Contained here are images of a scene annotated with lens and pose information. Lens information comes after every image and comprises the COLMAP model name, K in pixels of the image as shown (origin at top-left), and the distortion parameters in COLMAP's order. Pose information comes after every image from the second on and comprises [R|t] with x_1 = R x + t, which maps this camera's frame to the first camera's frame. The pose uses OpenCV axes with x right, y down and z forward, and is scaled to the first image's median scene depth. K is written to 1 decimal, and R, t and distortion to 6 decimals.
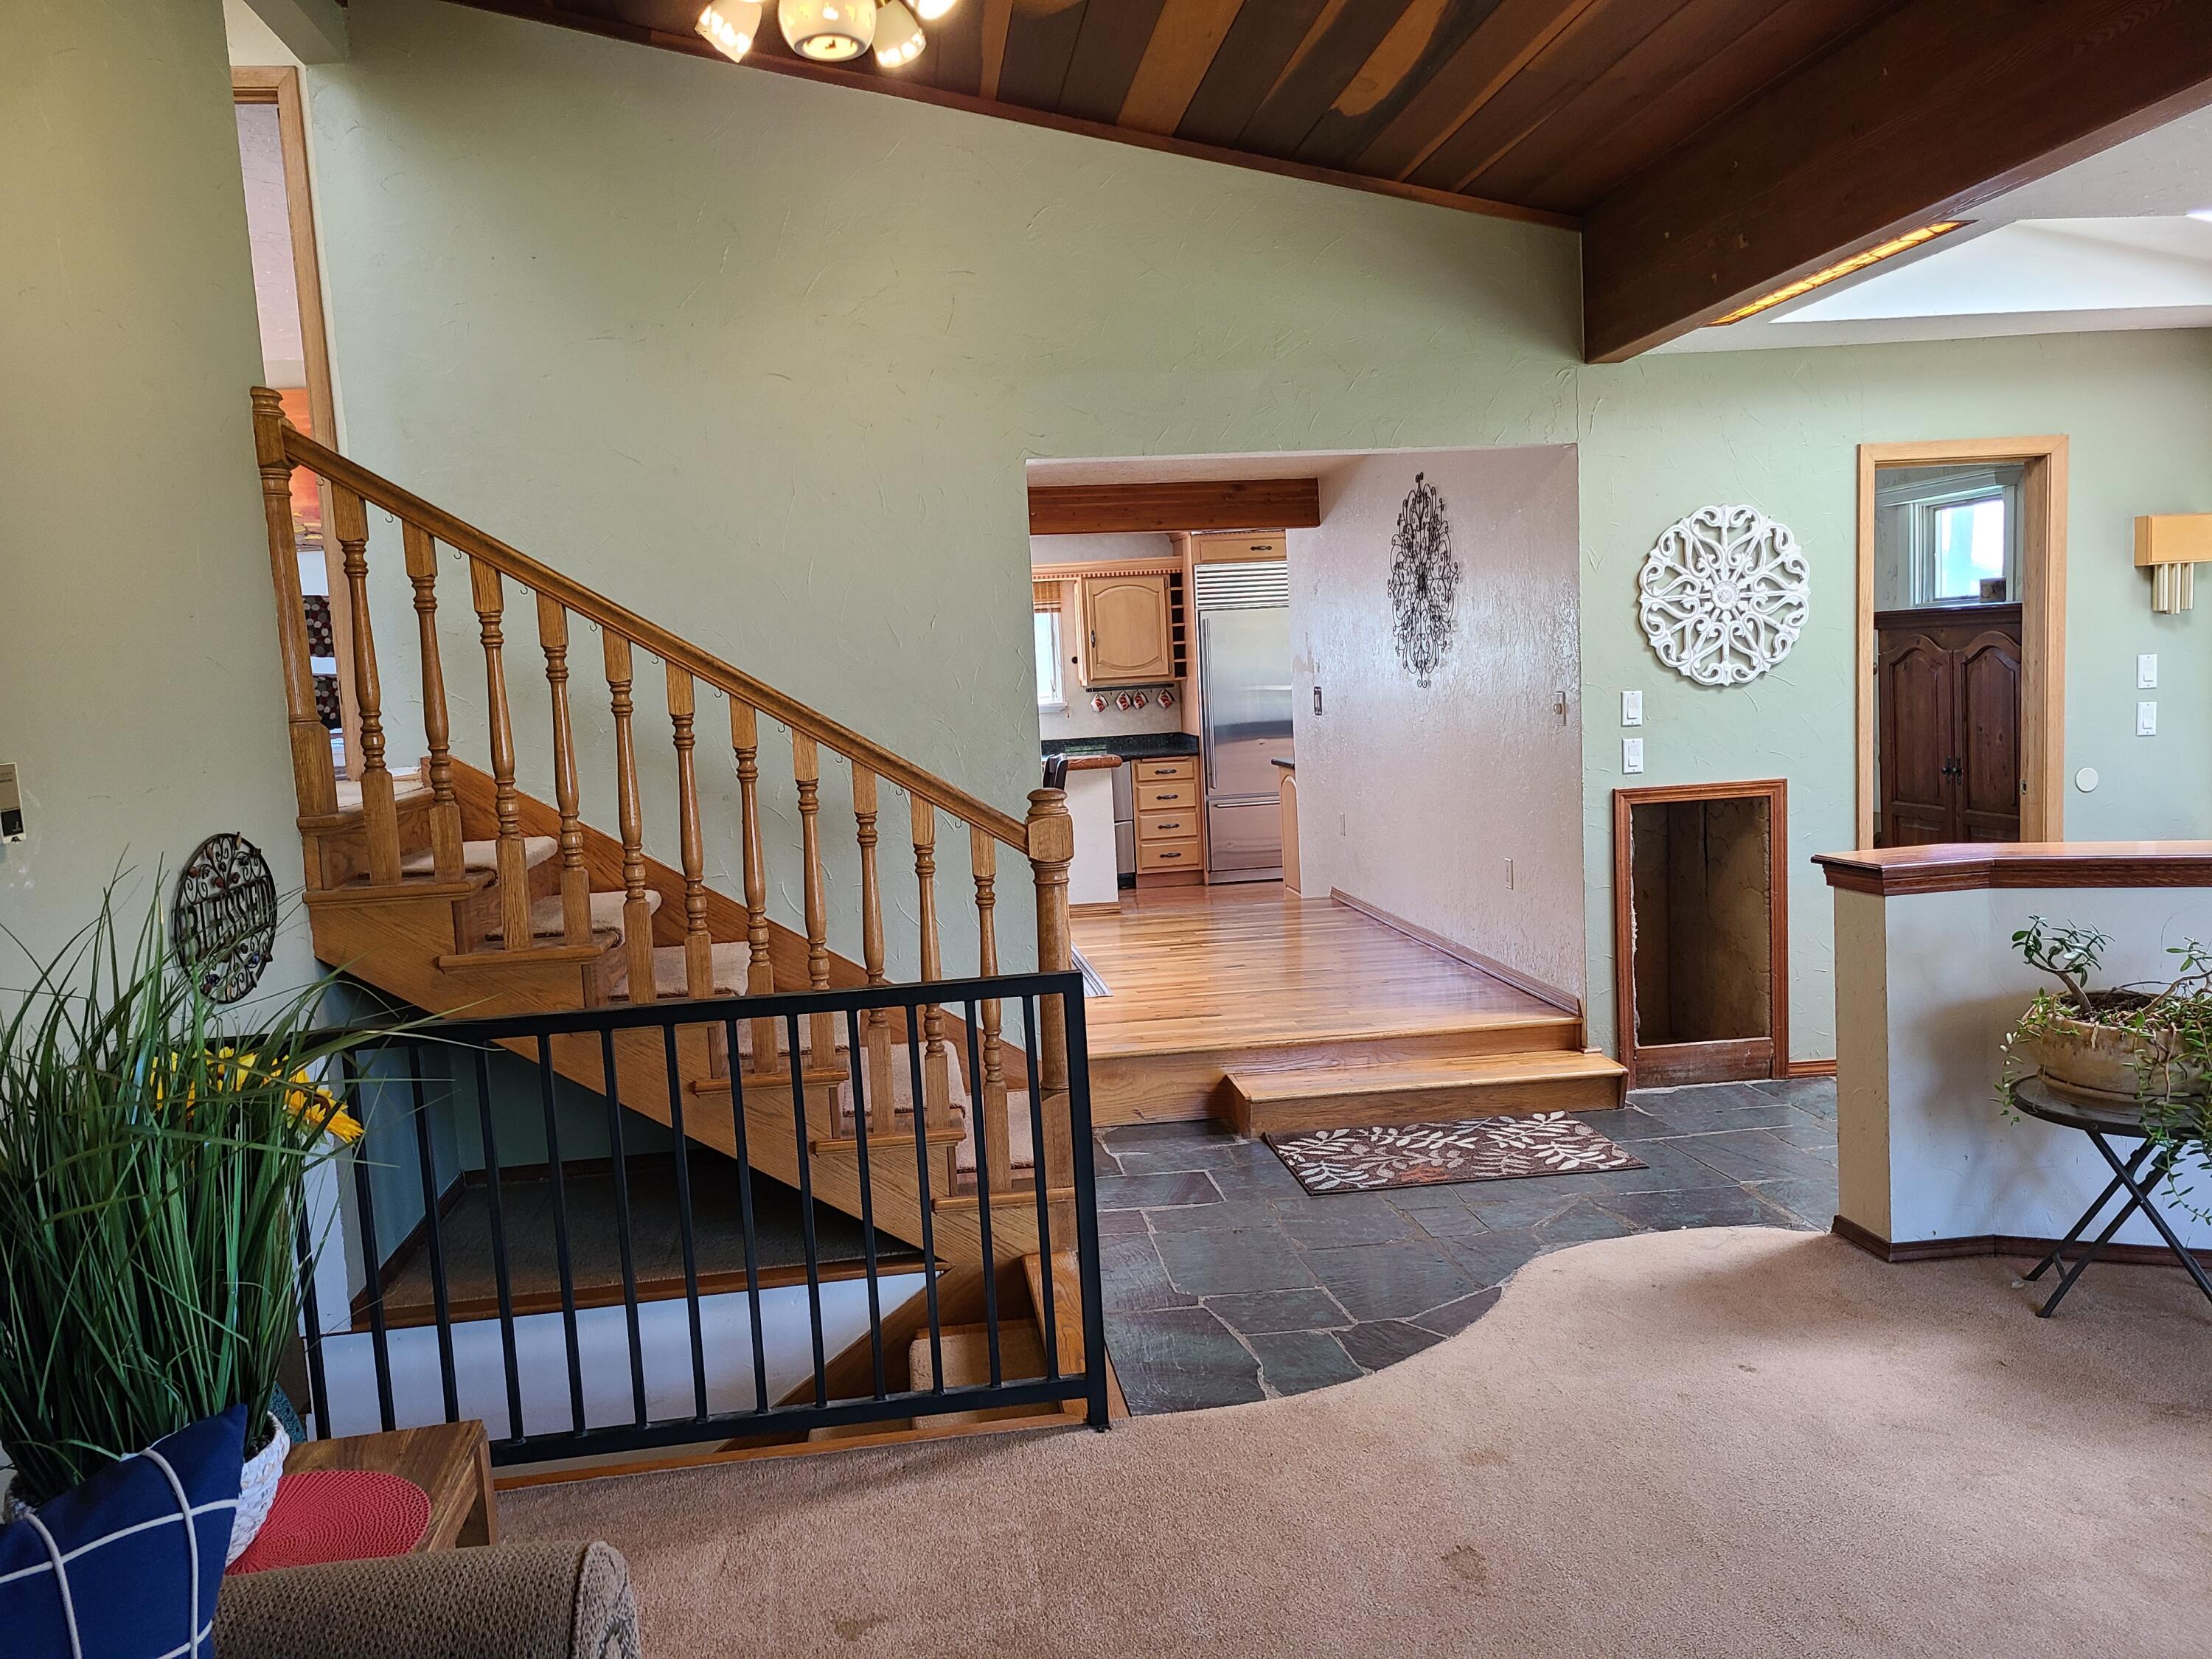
lens RADIAL K [[1676.5, 0, 1124.8], [0, 1676.5, 832.0], [0, 0, 1]] dist [0.062376, -0.049689]
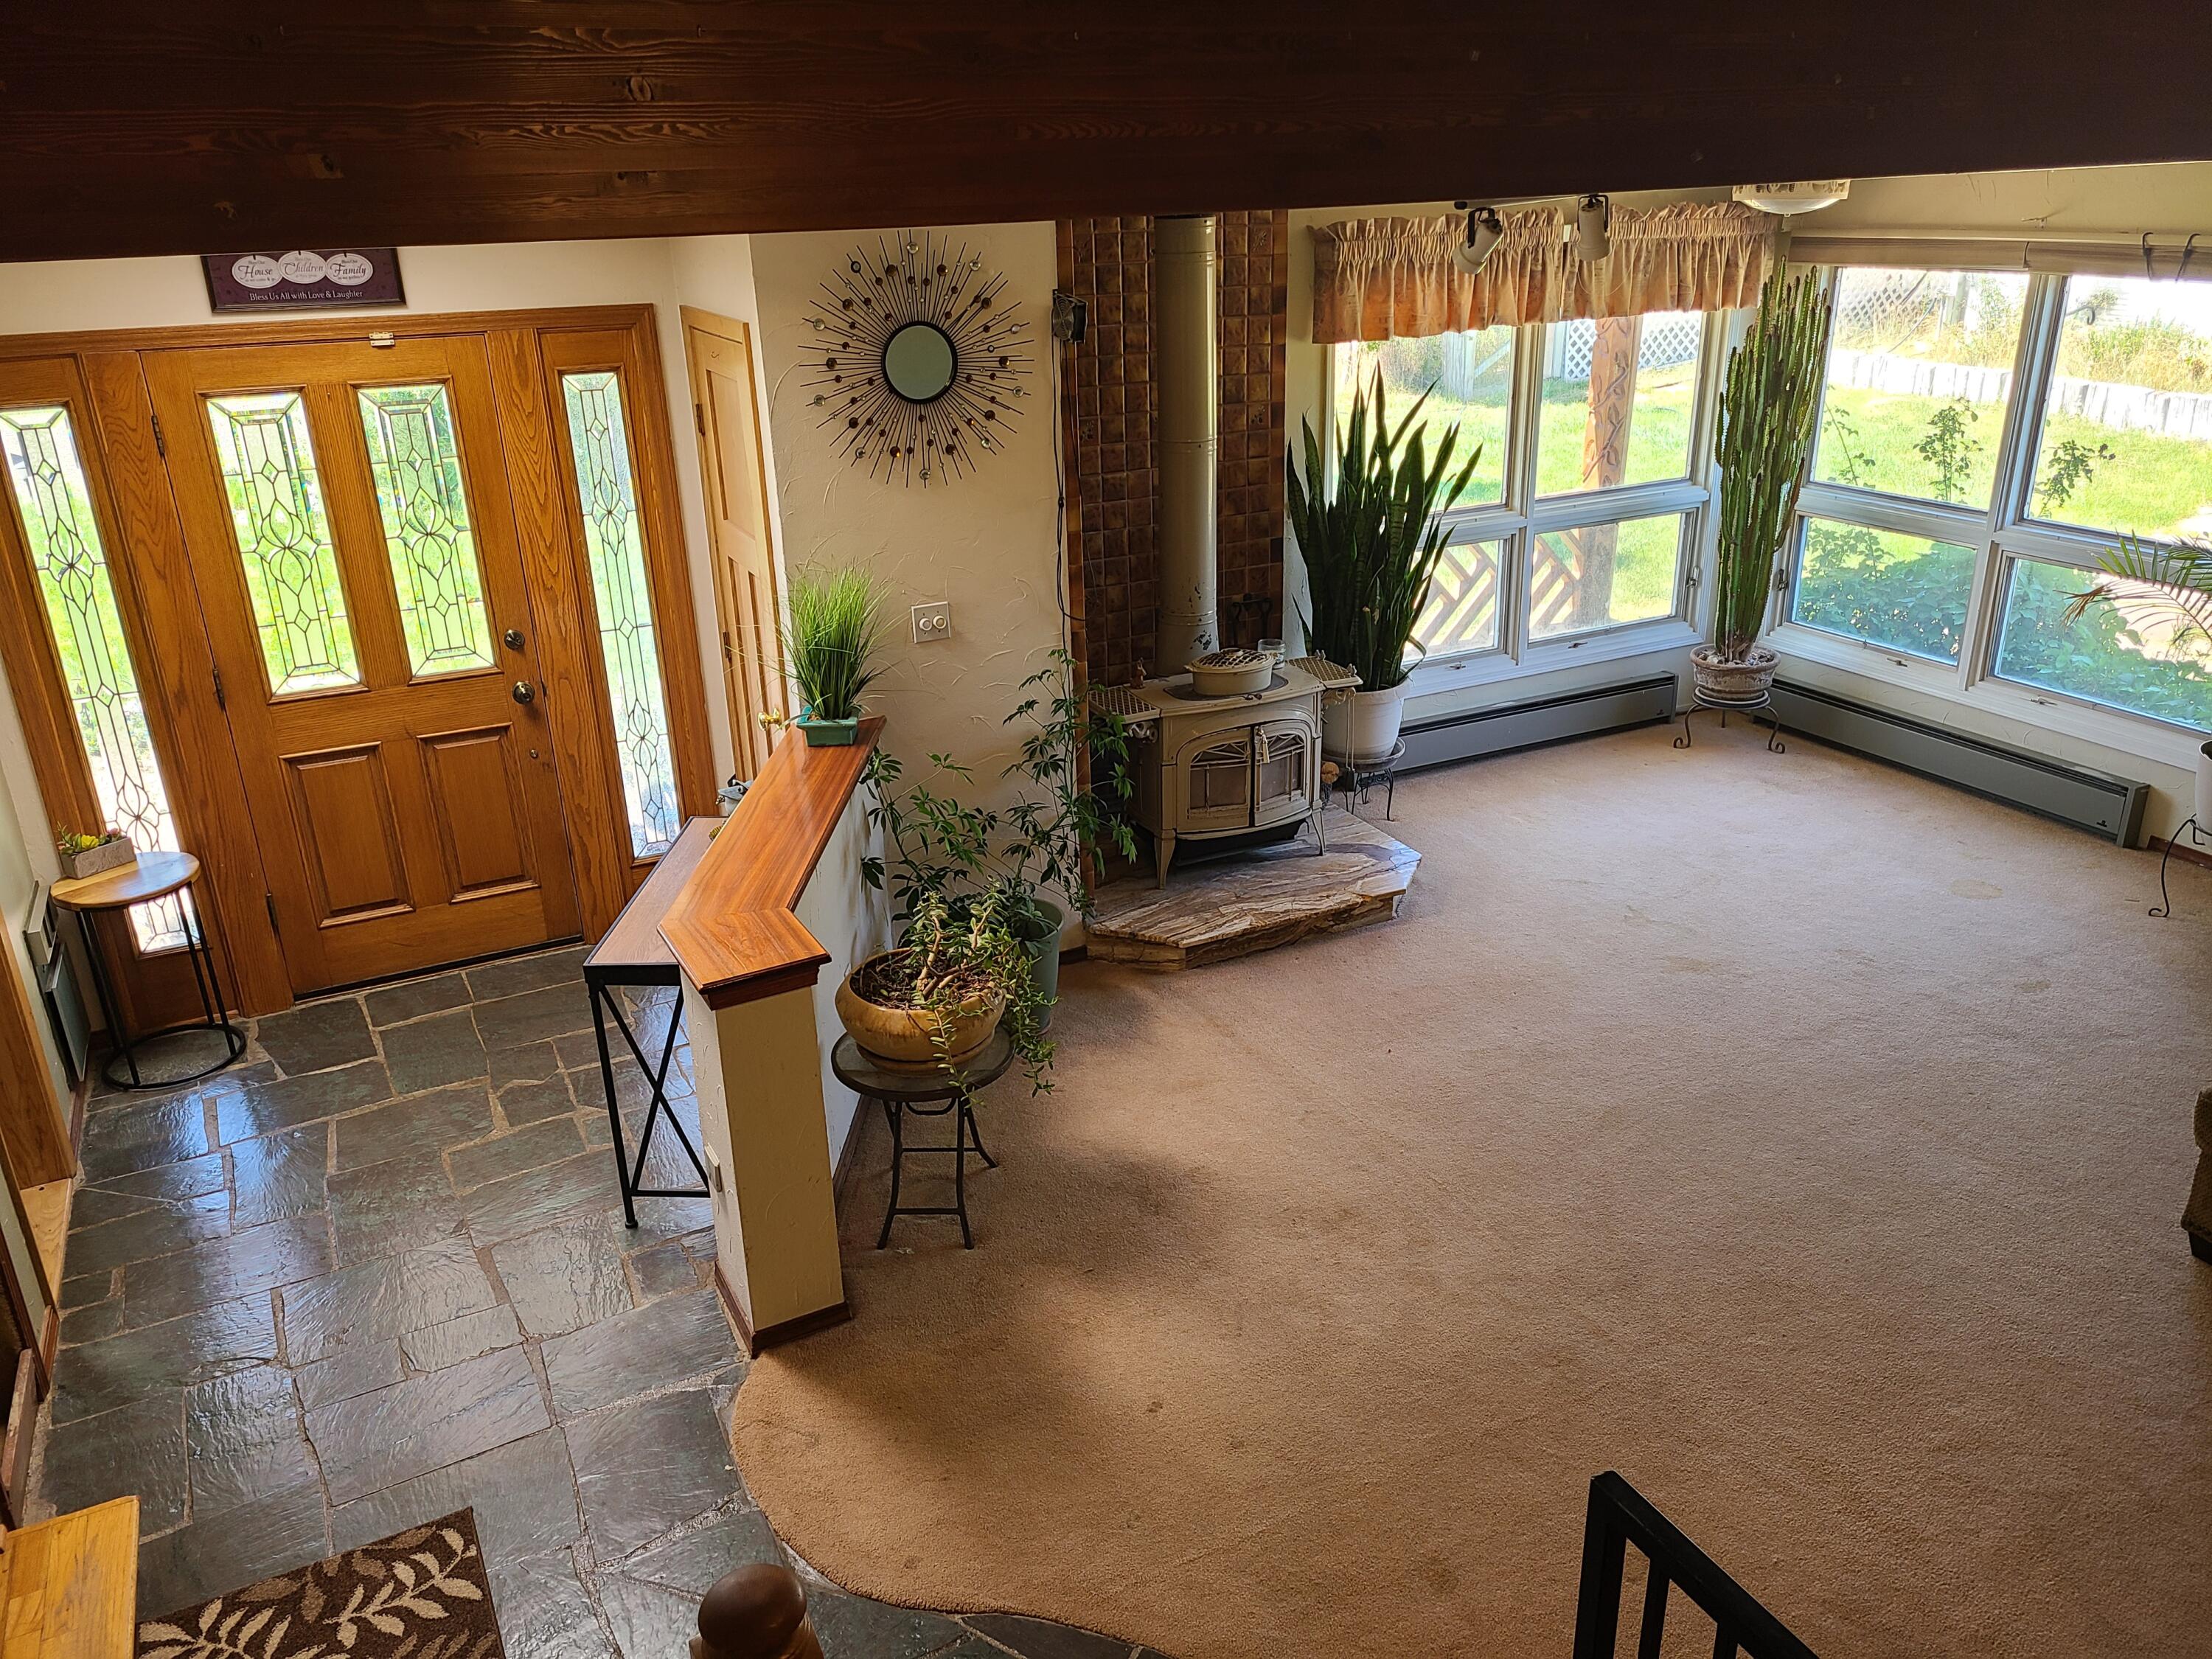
lens RADIAL K [[1676.5, 0, 1109.3], [0, 1676.5, 841.8], [0, 0, 1]] dist [0.062376, -0.049689]
pose [[-0.335310, -0.299596, 0.893202, -0.287987], [0.140547, 0.921572, 0.361873, -0.242844], [-0.931565, 0.246876, -0.266905, 0.766442]]
